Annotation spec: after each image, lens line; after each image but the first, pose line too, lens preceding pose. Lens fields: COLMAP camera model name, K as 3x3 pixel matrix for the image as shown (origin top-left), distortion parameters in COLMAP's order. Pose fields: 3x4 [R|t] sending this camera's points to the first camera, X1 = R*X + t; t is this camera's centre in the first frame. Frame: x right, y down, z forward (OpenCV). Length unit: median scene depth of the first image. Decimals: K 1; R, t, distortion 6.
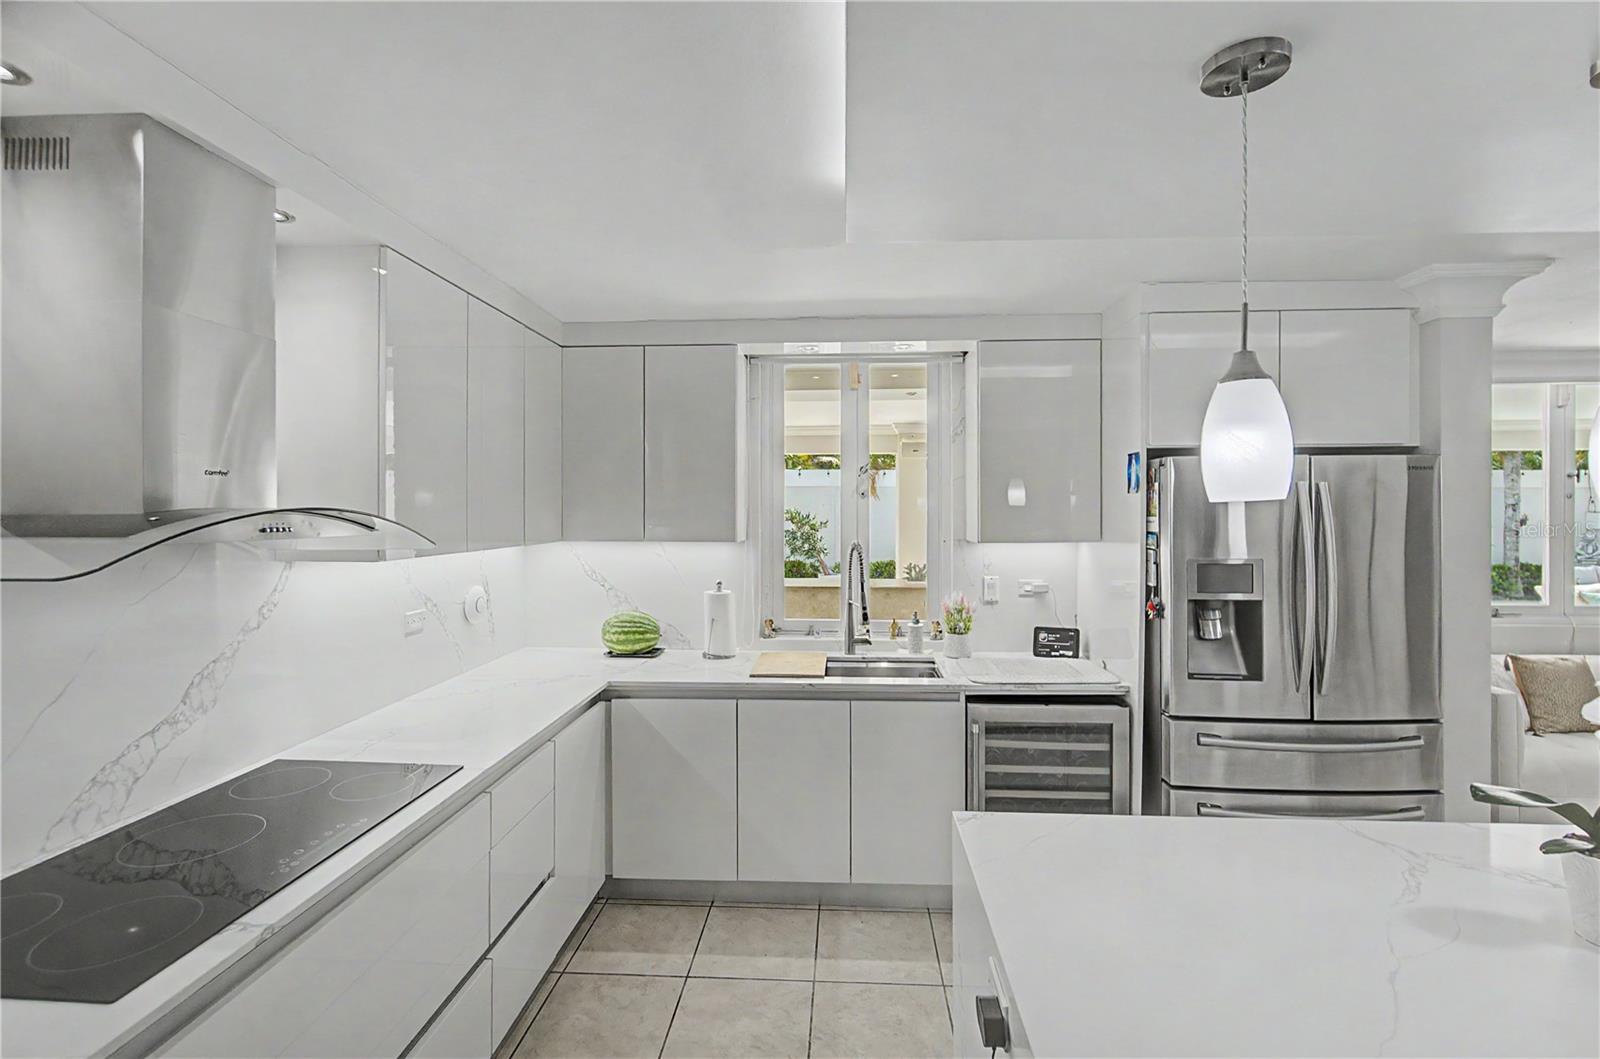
lens RADIAL K [[739.5, 0, 804.2], [0, 739.5, 516.0], [0, 0, 1]] dist [-0.001601, -0.000369]
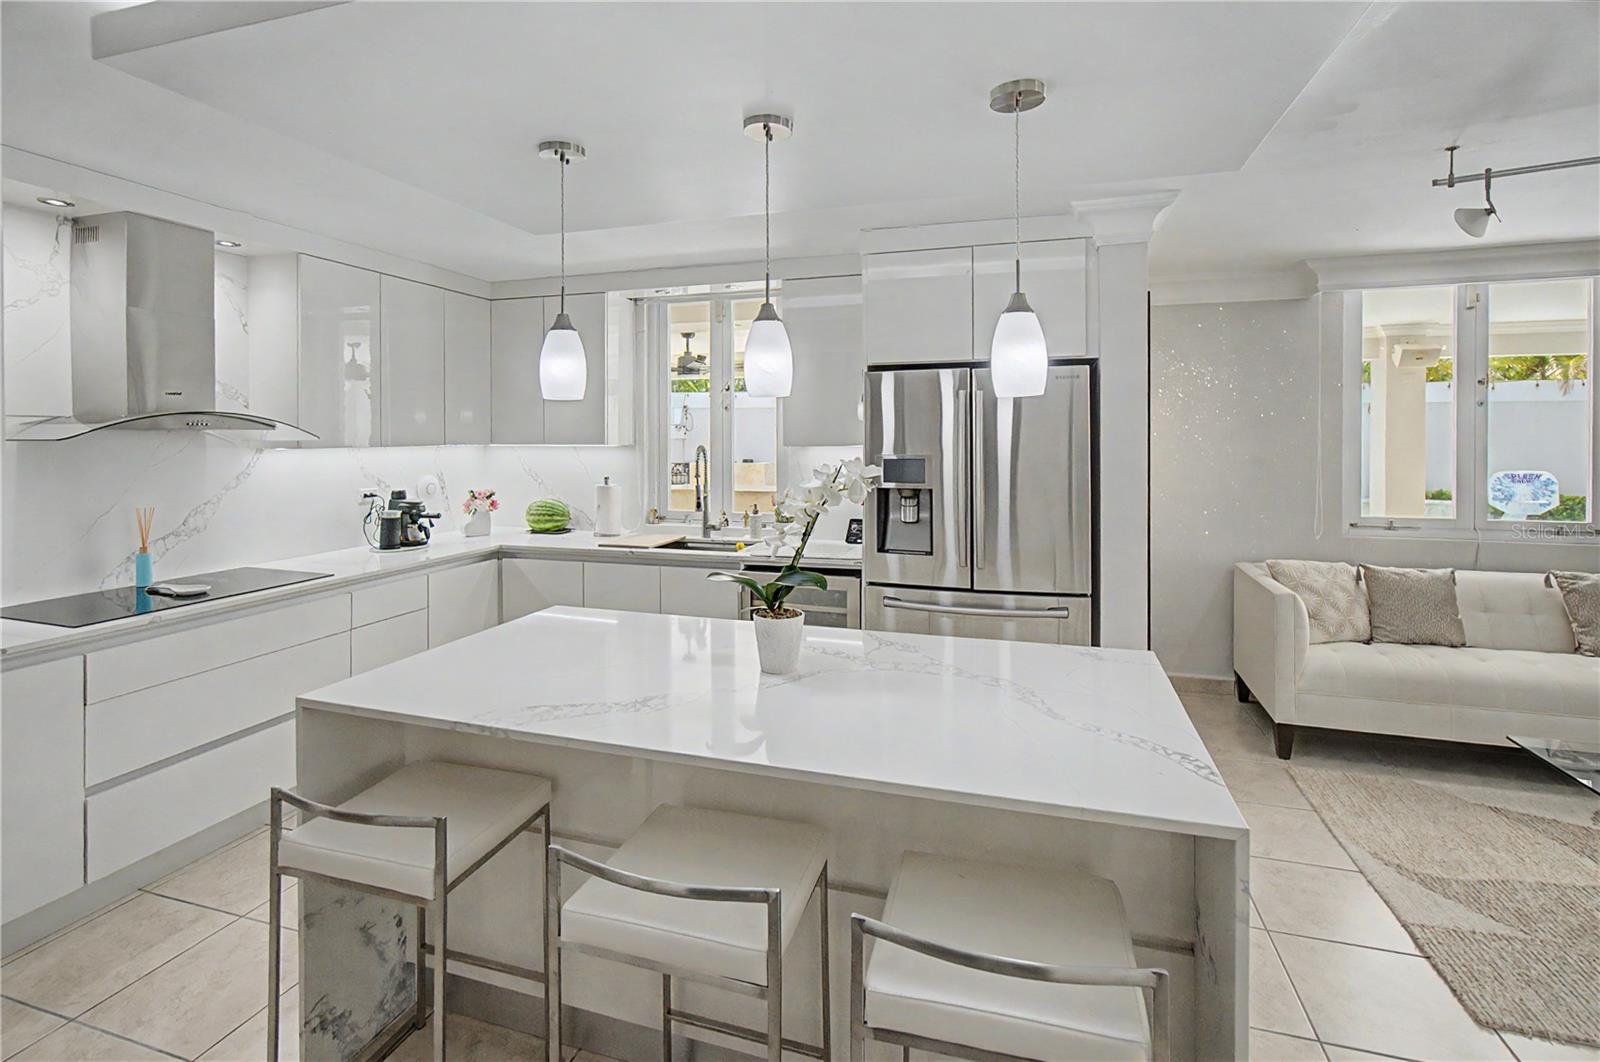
lens RADIAL K [[764.1, 0, 765.3], [0, 764.1, 446.9], [0, 0, 1]] dist [0.000700, 0.000378]
pose [[0.968011, 0.004119, -0.250875, 0.489515], [-0.000974, 0.999919, 0.012659, 0.019567], [0.250907, -0.012010, 0.967937, -0.216835]]
